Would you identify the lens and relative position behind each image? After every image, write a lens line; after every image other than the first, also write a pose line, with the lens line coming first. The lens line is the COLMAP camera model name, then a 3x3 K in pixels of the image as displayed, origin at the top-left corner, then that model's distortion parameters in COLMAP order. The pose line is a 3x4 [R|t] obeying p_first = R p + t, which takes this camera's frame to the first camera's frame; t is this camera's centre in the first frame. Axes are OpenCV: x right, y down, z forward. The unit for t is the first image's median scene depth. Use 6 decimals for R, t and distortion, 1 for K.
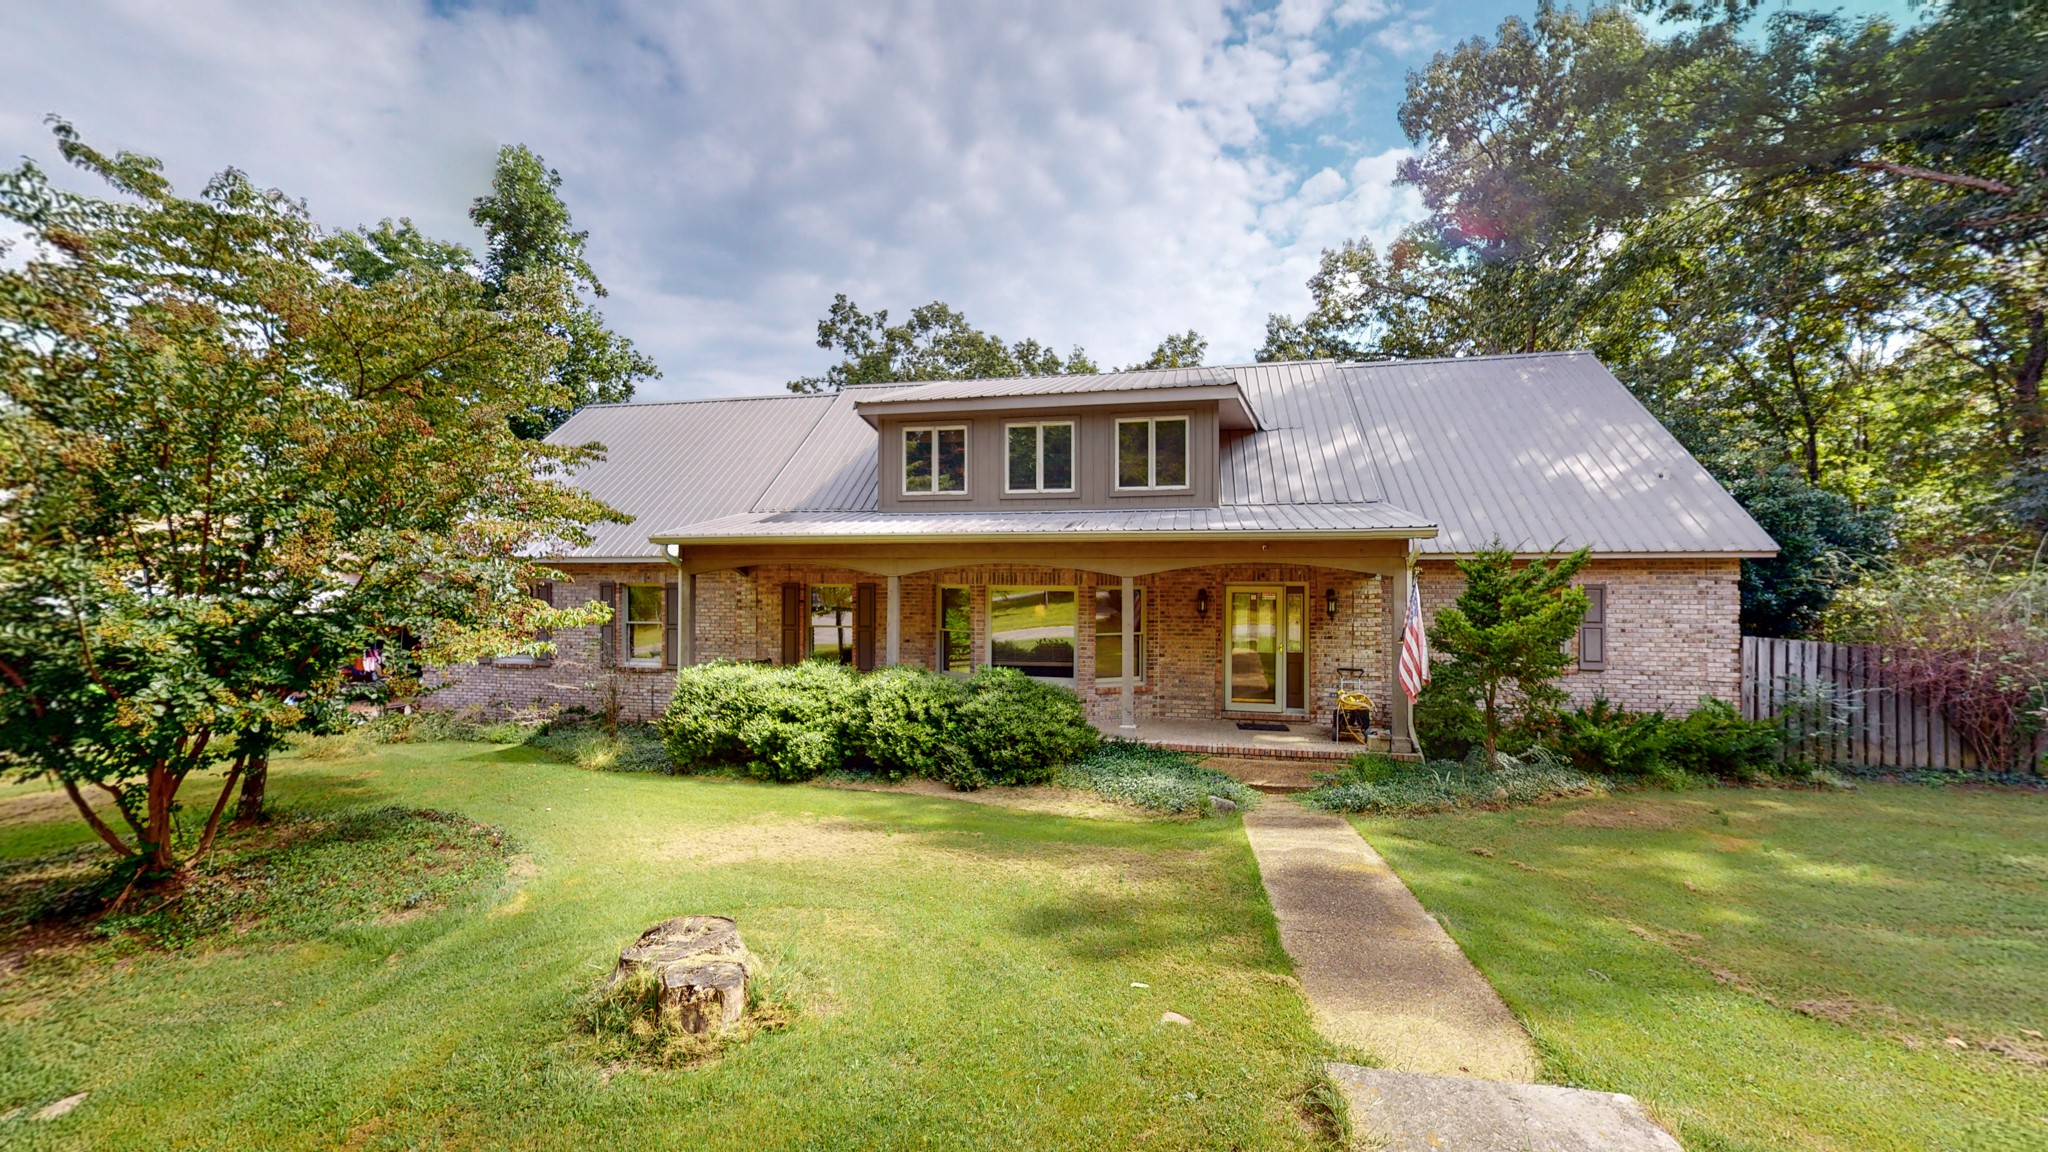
lens RADIAL K [[749.5, 0, 1024.6], [0, 749.5, 579.2], [0, 0, 1]] dist [-0.001540, 0.000130]
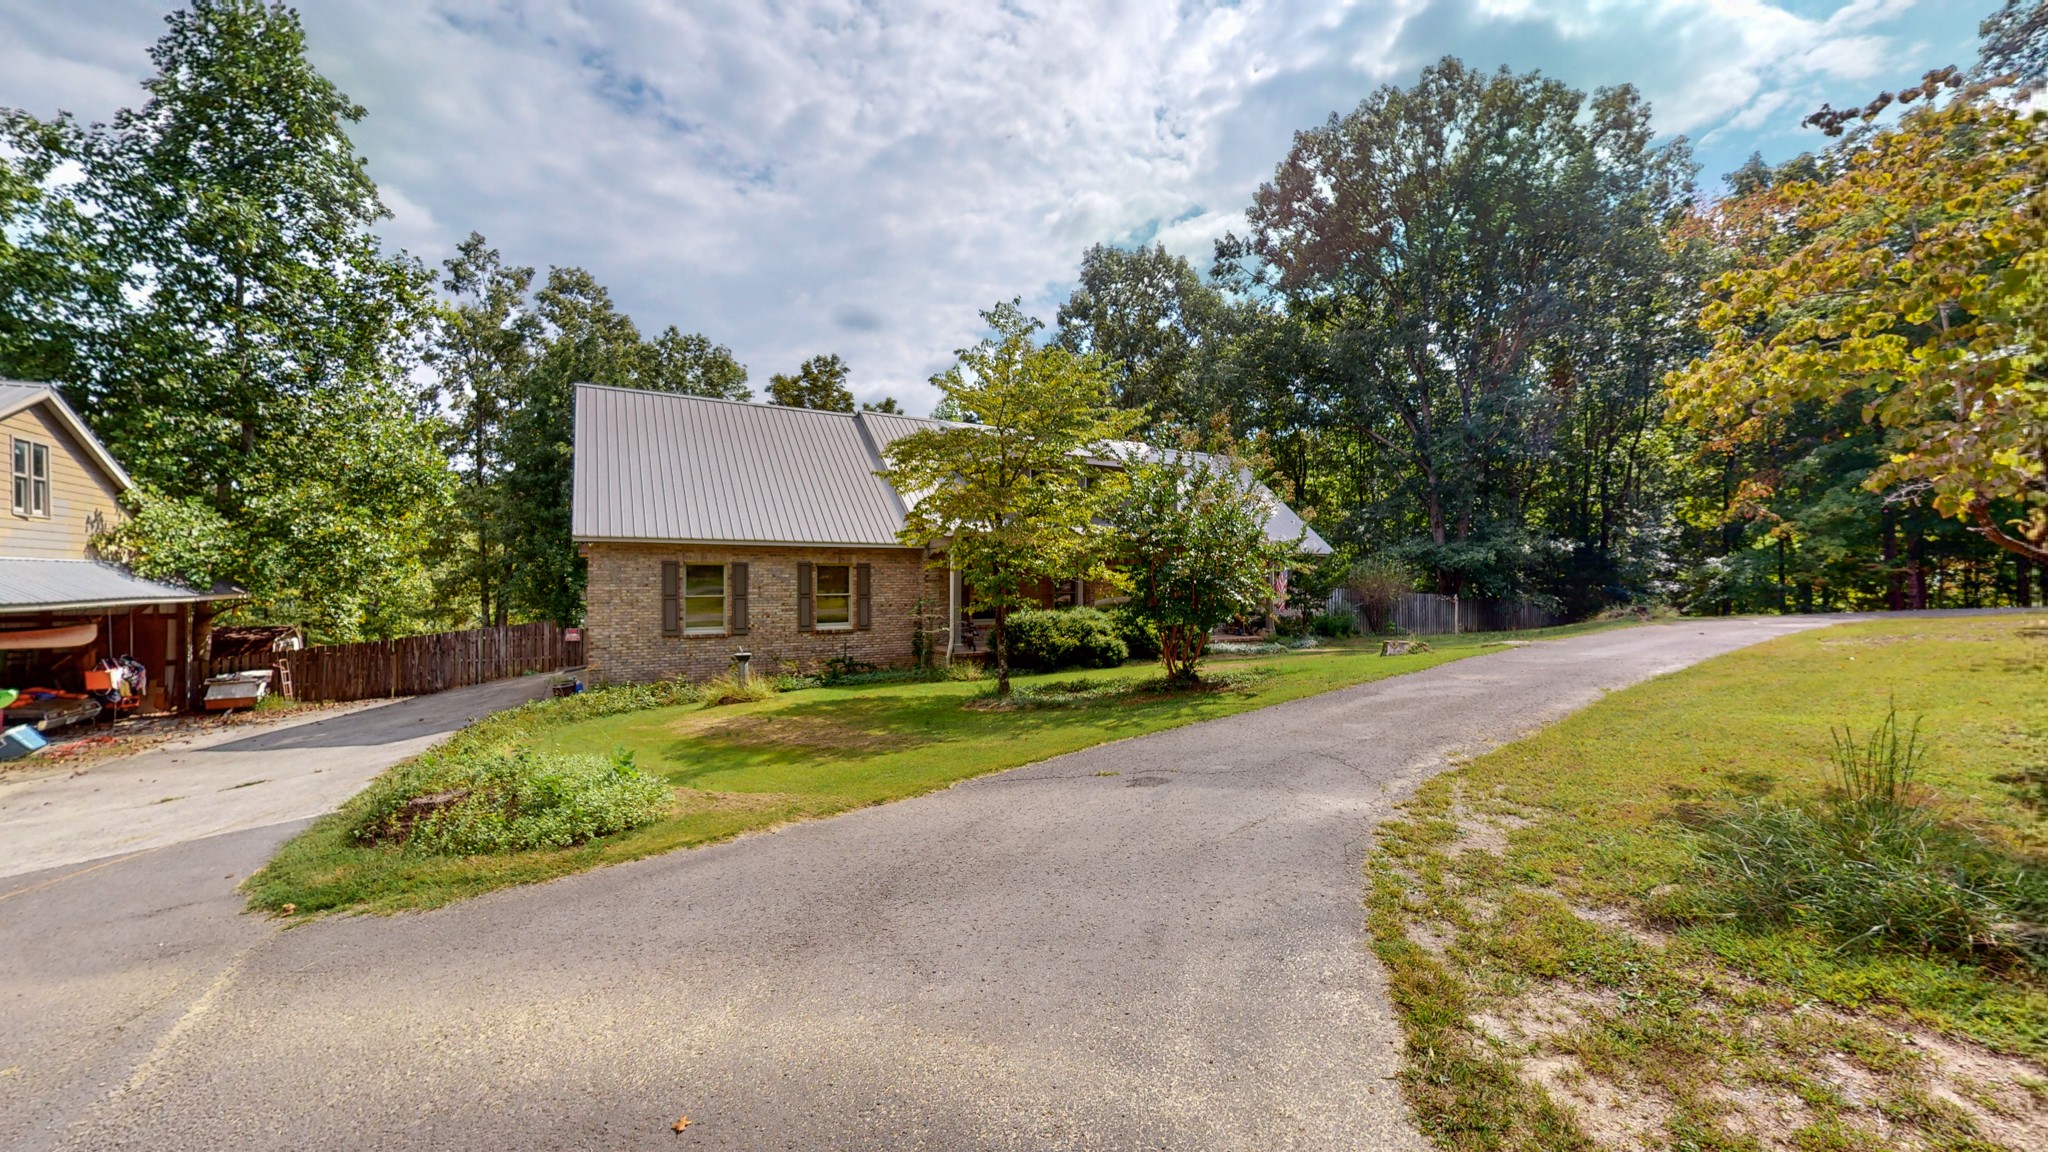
lens RADIAL K [[749.5, 0, 1024.6], [0, 749.5, 579.2], [0, 0, 1]] dist [-0.001540, 0.000130]
pose [[0.737400, -0.002715, 0.675451, -0.450908], [0.001903, 0.999996, 0.001942, 0.012881], [-0.675454, -0.000147, 0.737402, -0.054557]]
